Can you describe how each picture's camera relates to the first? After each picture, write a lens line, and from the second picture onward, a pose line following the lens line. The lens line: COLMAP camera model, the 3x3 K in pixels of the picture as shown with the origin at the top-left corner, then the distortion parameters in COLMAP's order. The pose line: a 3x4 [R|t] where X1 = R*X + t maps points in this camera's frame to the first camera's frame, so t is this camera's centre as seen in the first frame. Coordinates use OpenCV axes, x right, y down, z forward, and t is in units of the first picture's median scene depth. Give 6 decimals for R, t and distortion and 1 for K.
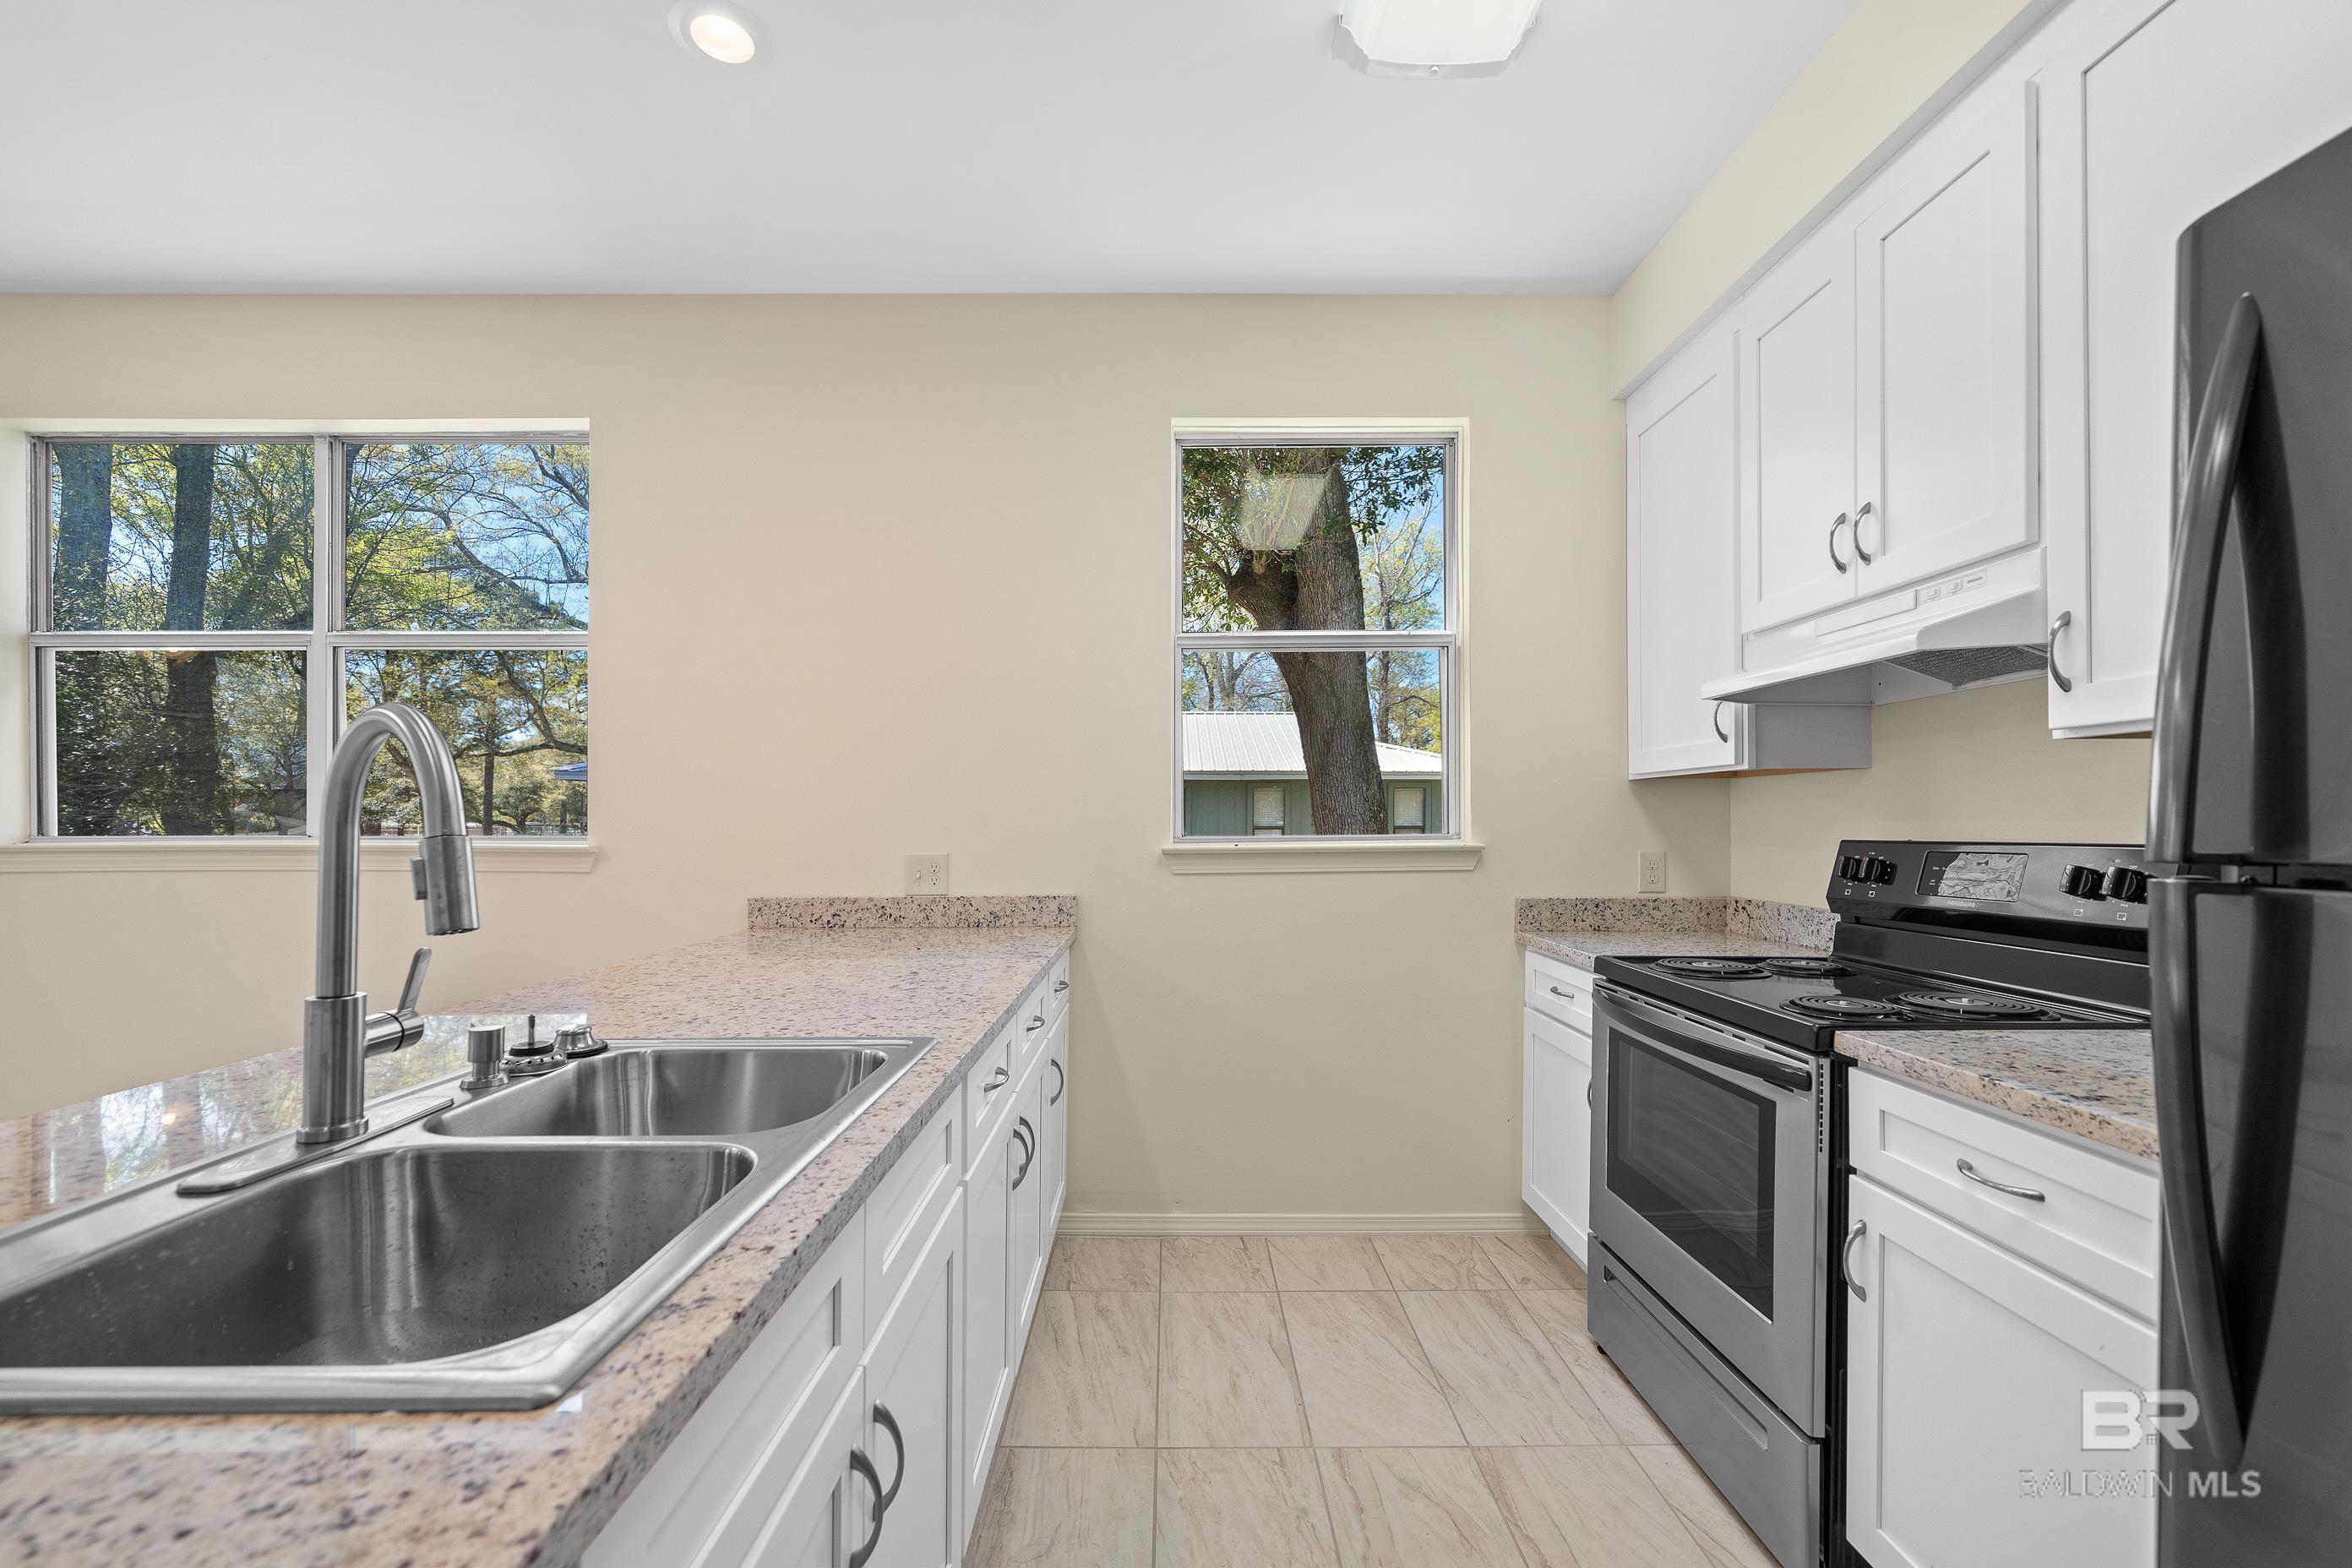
lens RADIAL K [[938.2, 0, 1184.4], [0, 938.2, 808.4], [0, 0, 1]] dist [0.001014, 0.000165]
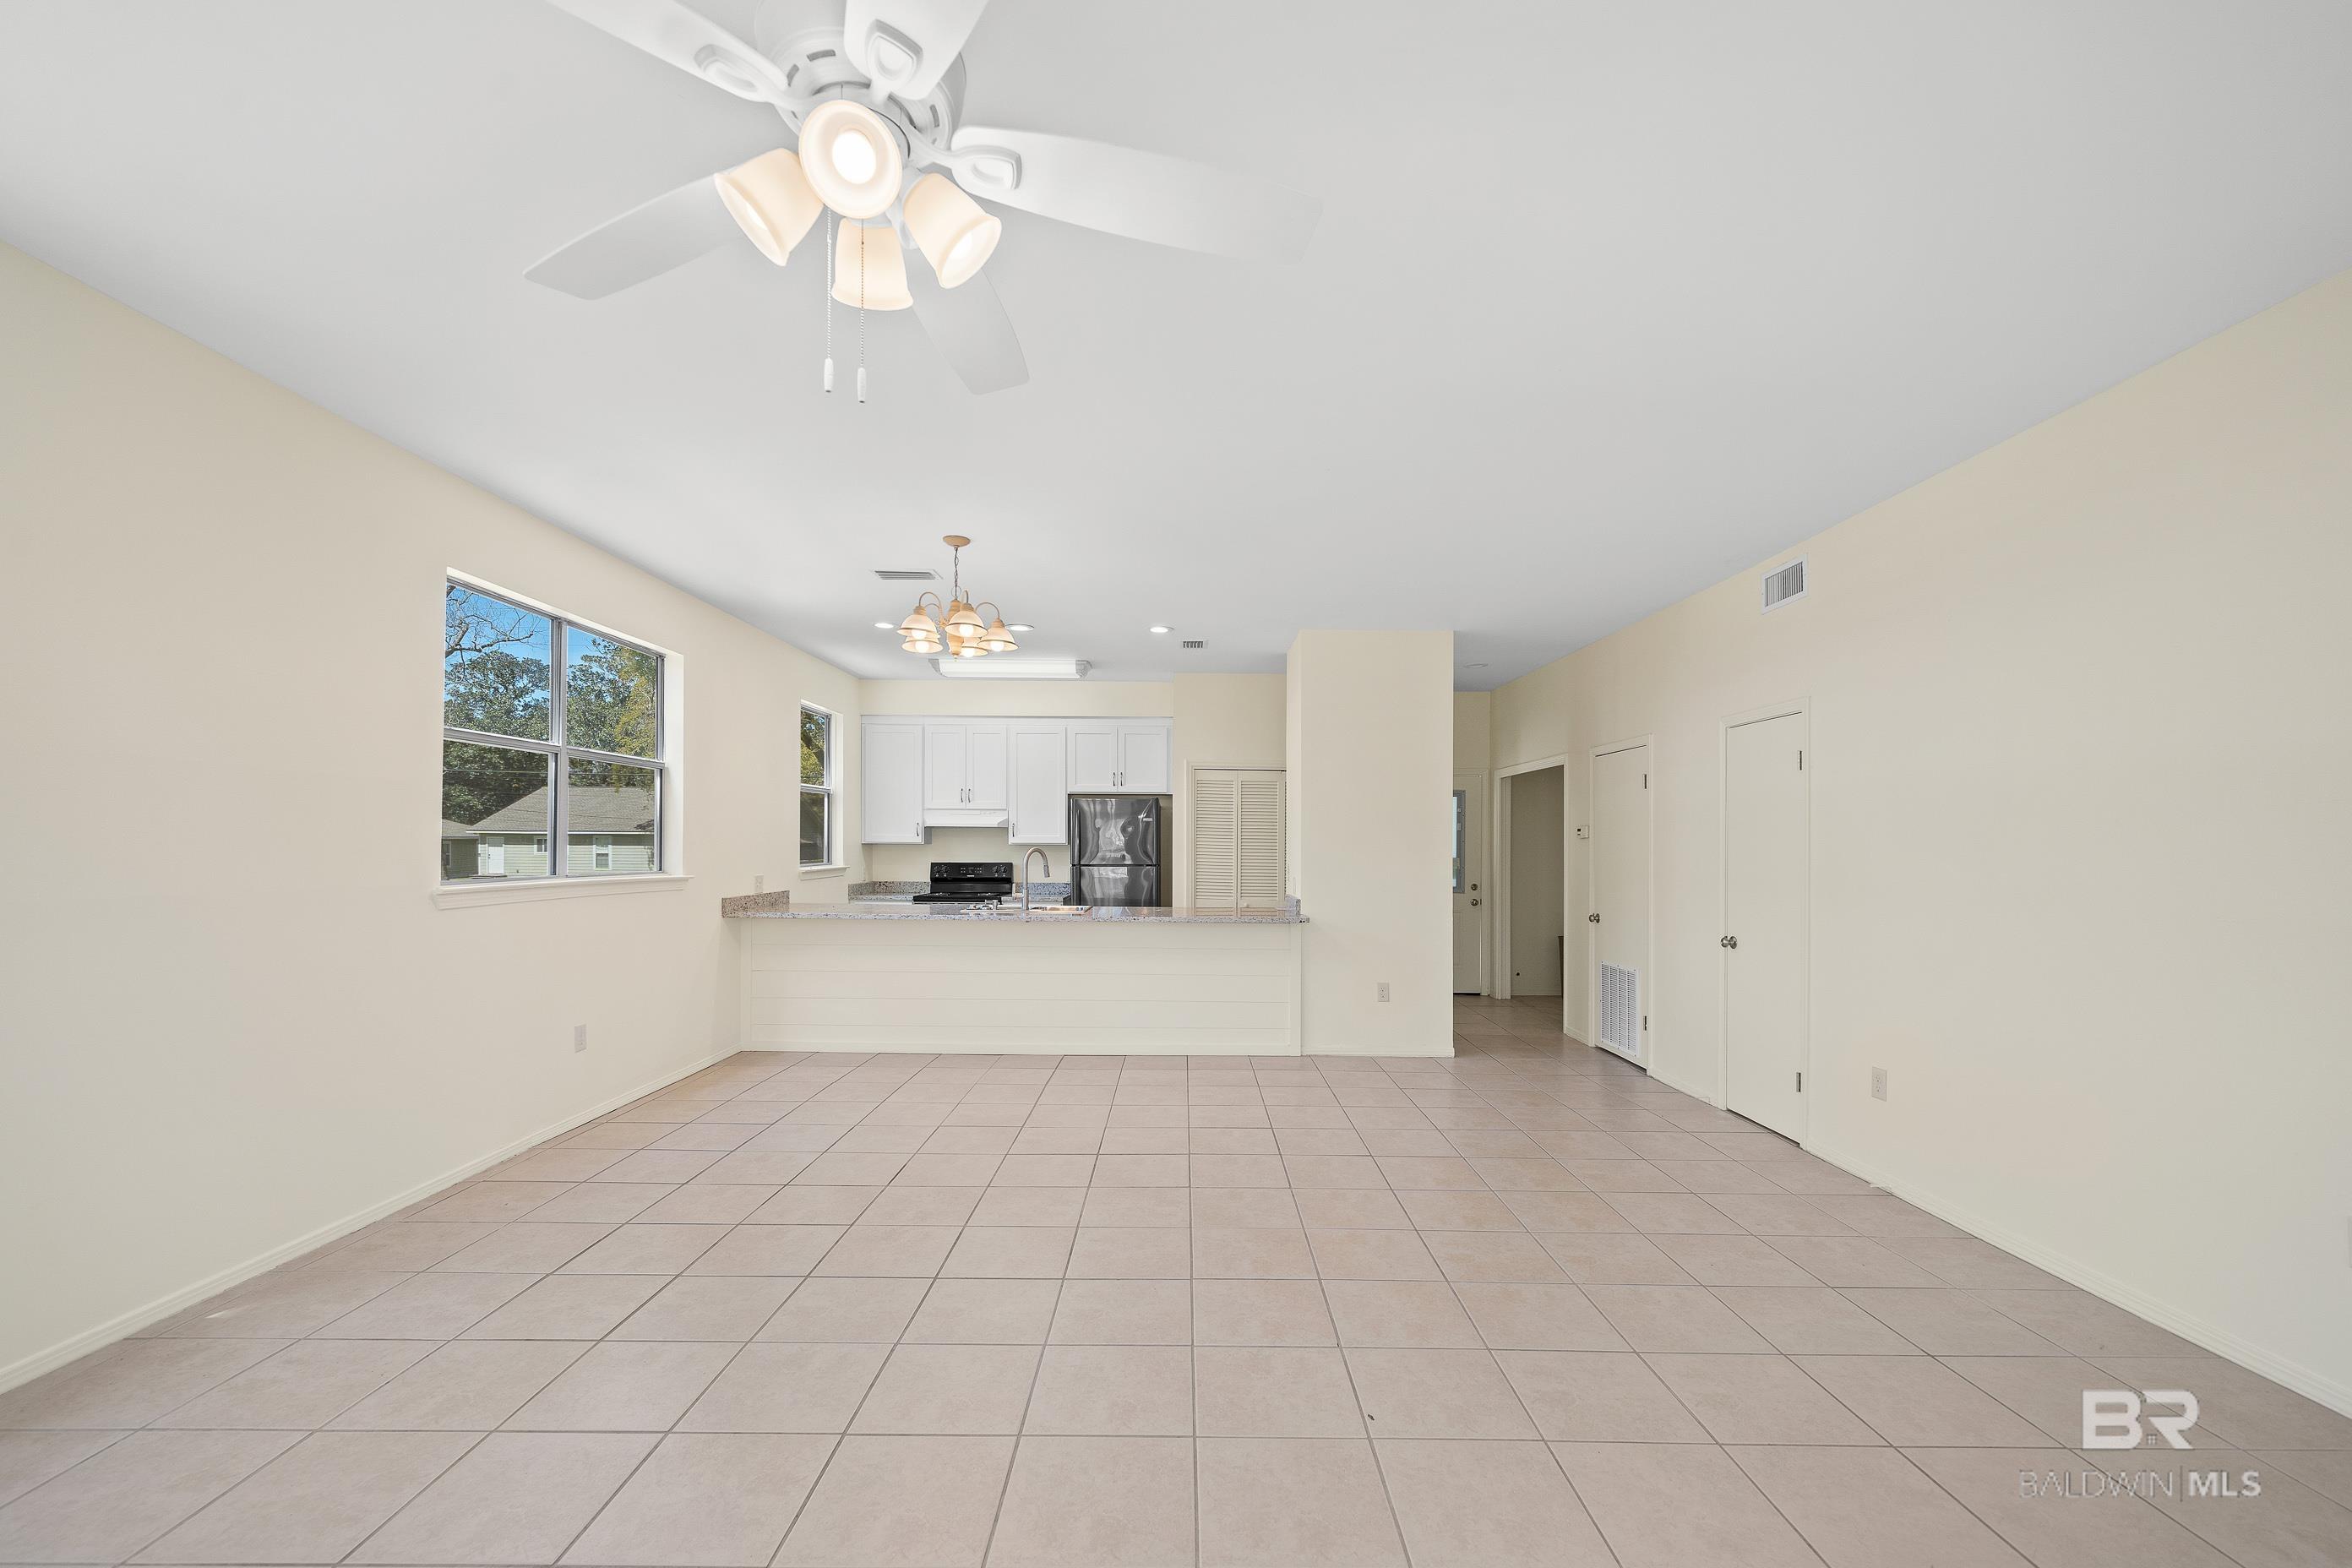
lens RADIAL K [[938.2, 0, 1175.8], [0, 938.2, 859.2], [0, 0, 1]] dist [0.001014, 0.000165]
pose [[0.040690, -0.015359, 0.999054, -2.878594], [-0.024559, 0.999564, 0.016367, -0.062773], [-0.998870, -0.025202, 0.040295, -0.146282]]
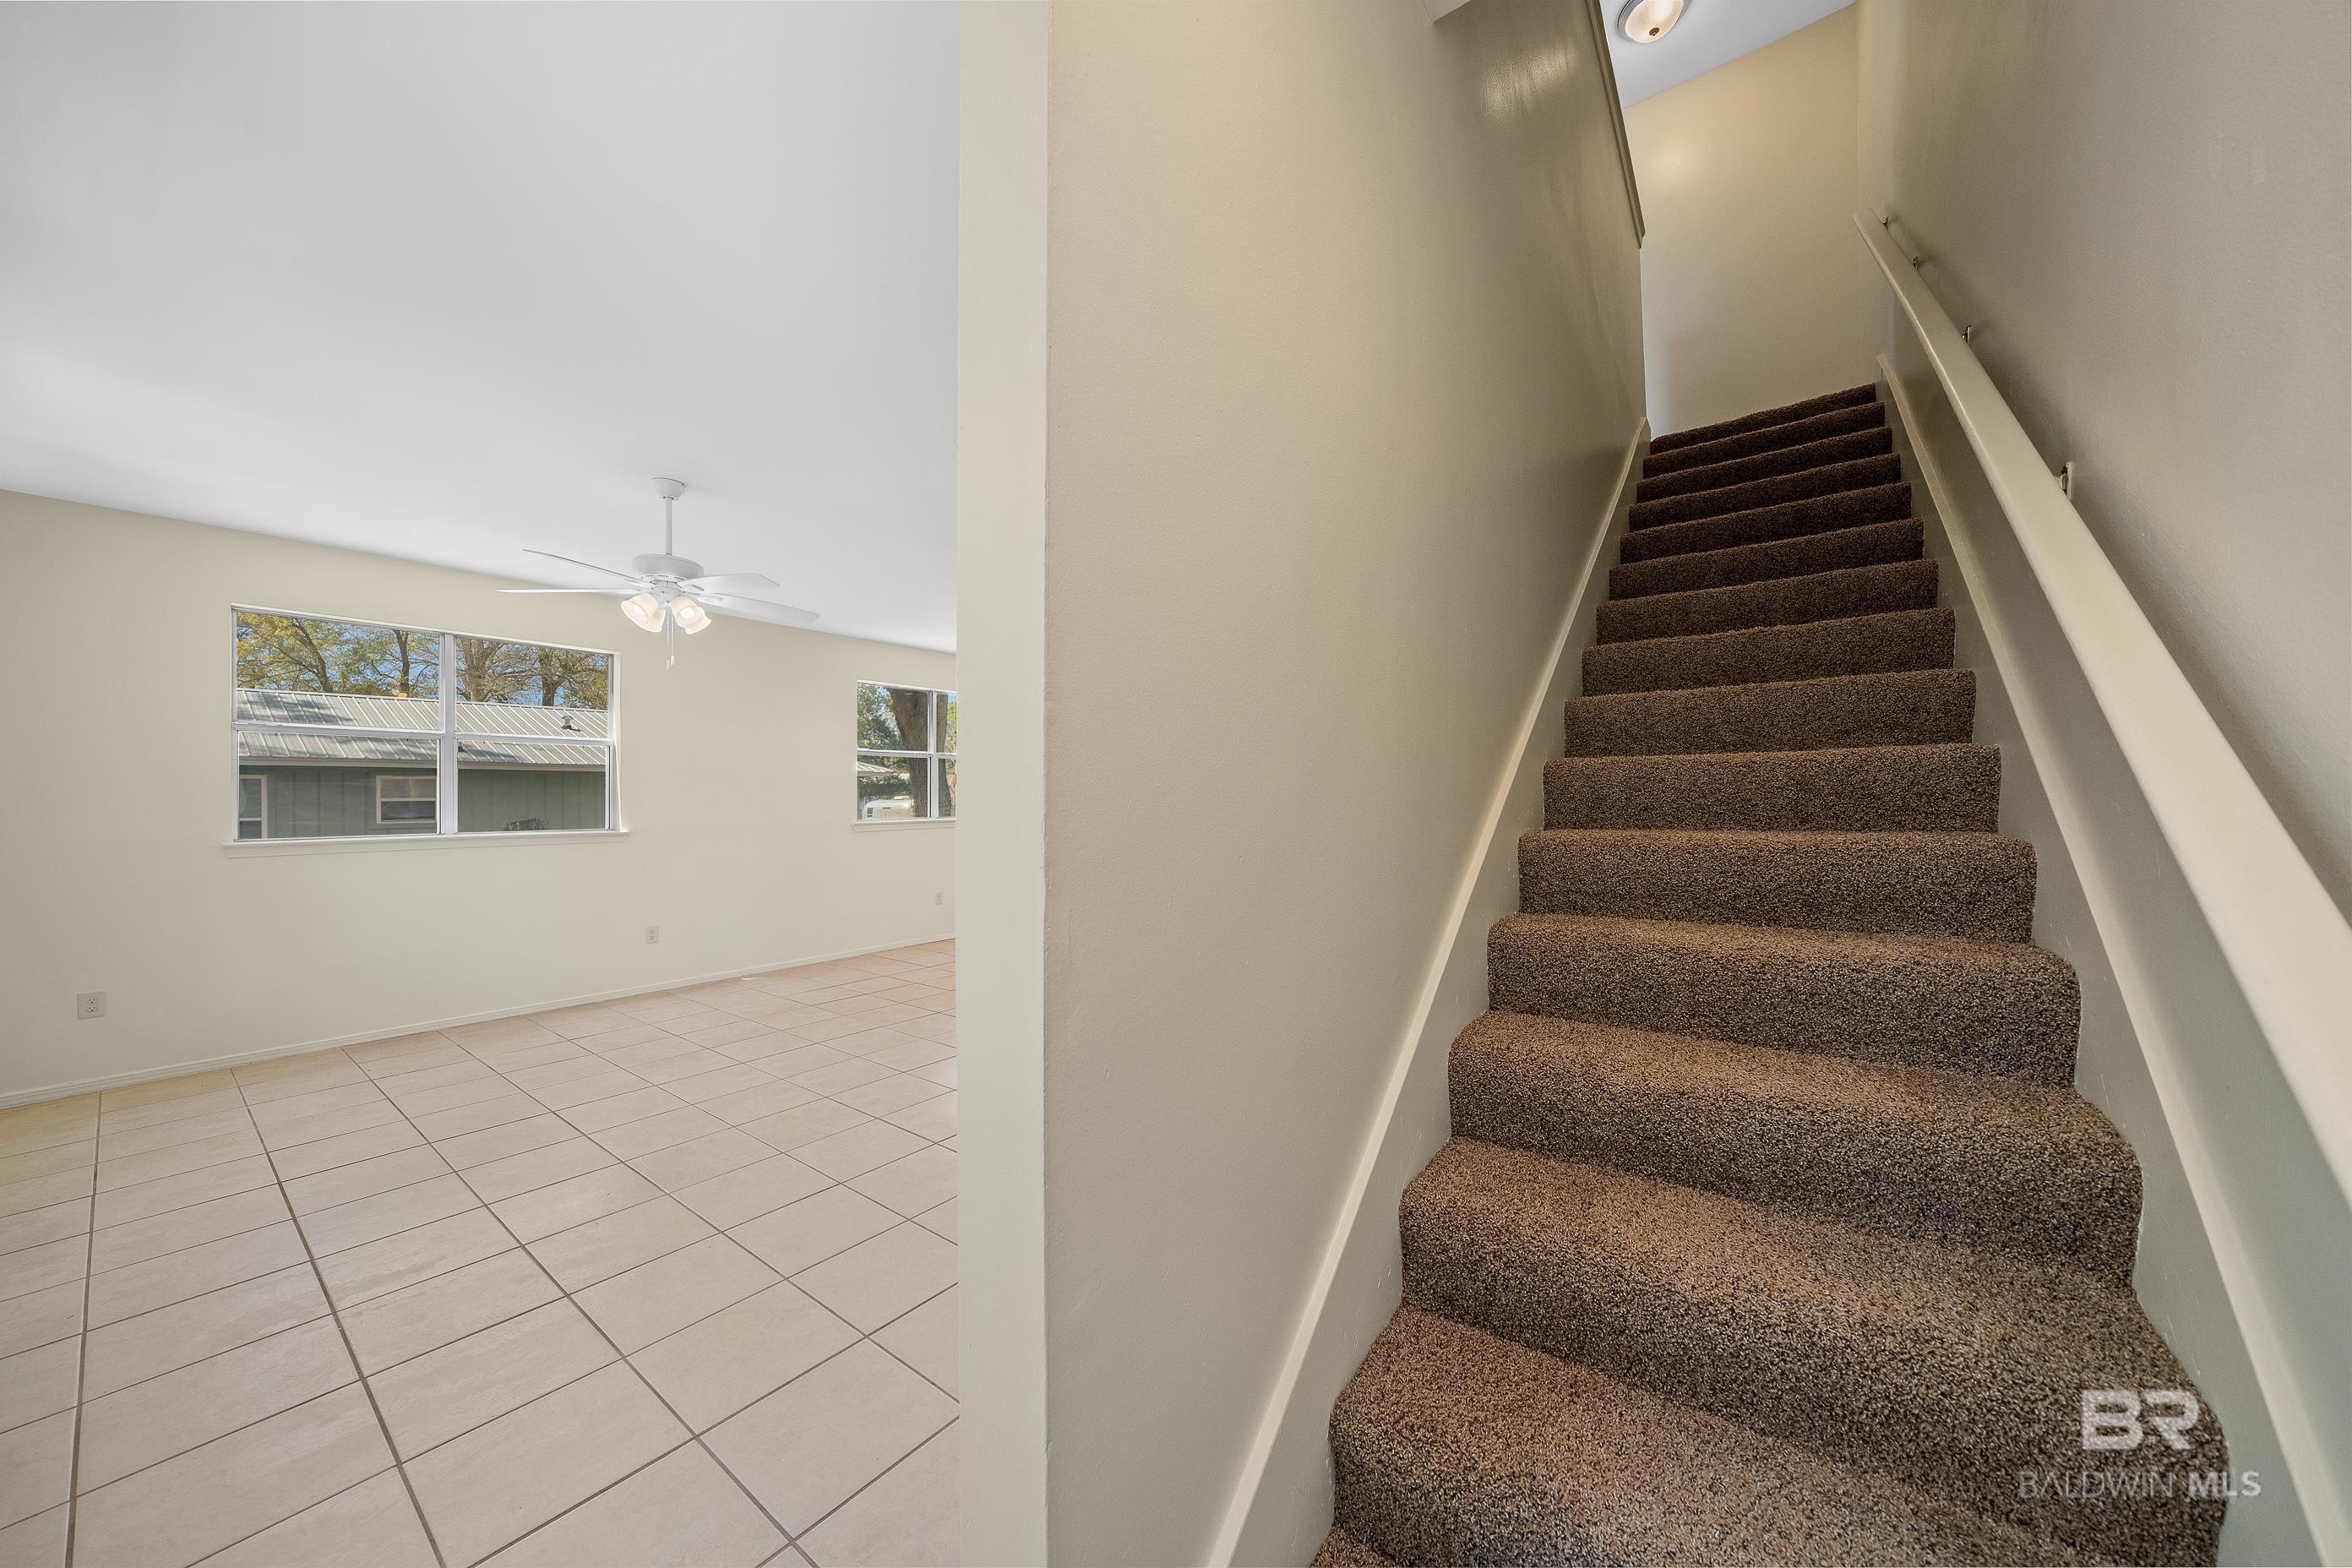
lens RADIAL K [[789.3, 0, 1196.4], [0, 789.3, 792.5], [0, 0, 1]] dist [-0.003059, -0.000237]
pose [[0.608679, -0.001224, 0.793416, -2.988813], [-0.006841, 0.999954, 0.006792, -0.115173], [-0.793387, -0.009562, 0.608642, -1.888344]]
